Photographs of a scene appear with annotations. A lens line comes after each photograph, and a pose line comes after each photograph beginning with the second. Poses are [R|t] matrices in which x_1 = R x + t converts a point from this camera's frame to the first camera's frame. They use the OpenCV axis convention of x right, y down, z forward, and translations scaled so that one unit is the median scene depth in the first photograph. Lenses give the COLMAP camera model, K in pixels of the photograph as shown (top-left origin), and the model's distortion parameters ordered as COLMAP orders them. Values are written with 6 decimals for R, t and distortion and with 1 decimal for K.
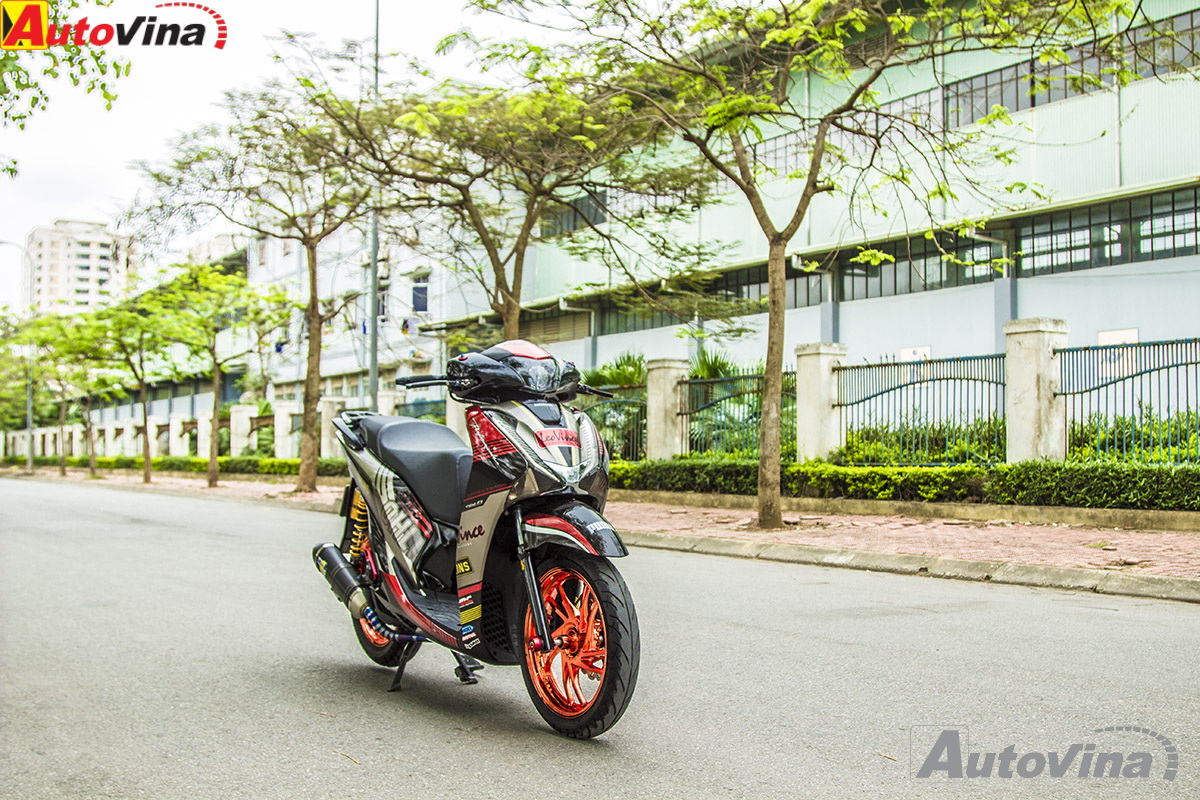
lens RADIAL K [[1325.3, 0, 601.6], [0, 1325.3, 366.0], [0, 0, 1]] dist [-0.109735, 0.014256]
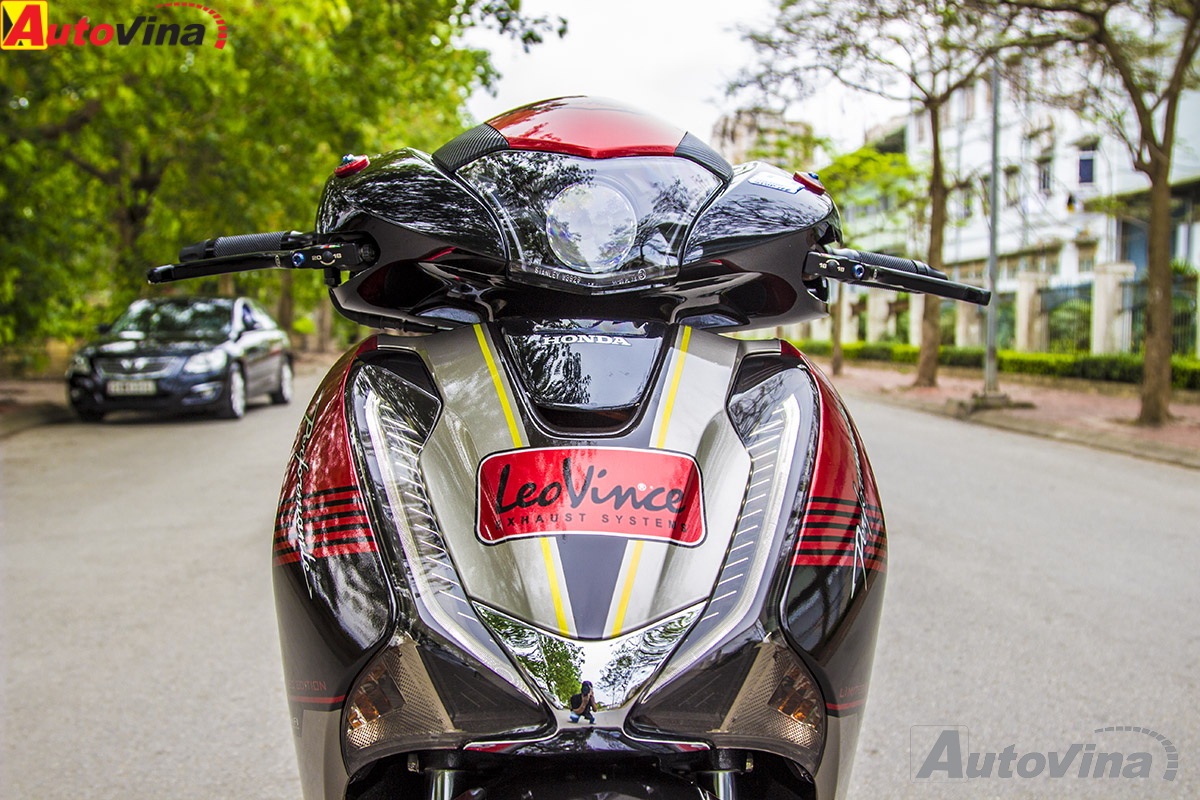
lens RADIAL K [[1314.4, 0, 600.0], [0, 1314.4, 400.0], [0, 0, 1]] dist [-0.103802, 0.021117]
pose [[0.873609, 0.039650, -0.485010, 0.016187], [0.016876, 0.993607, 0.111625, 0.002580], [0.486335, -0.105701, 0.867355, 0.162808]]
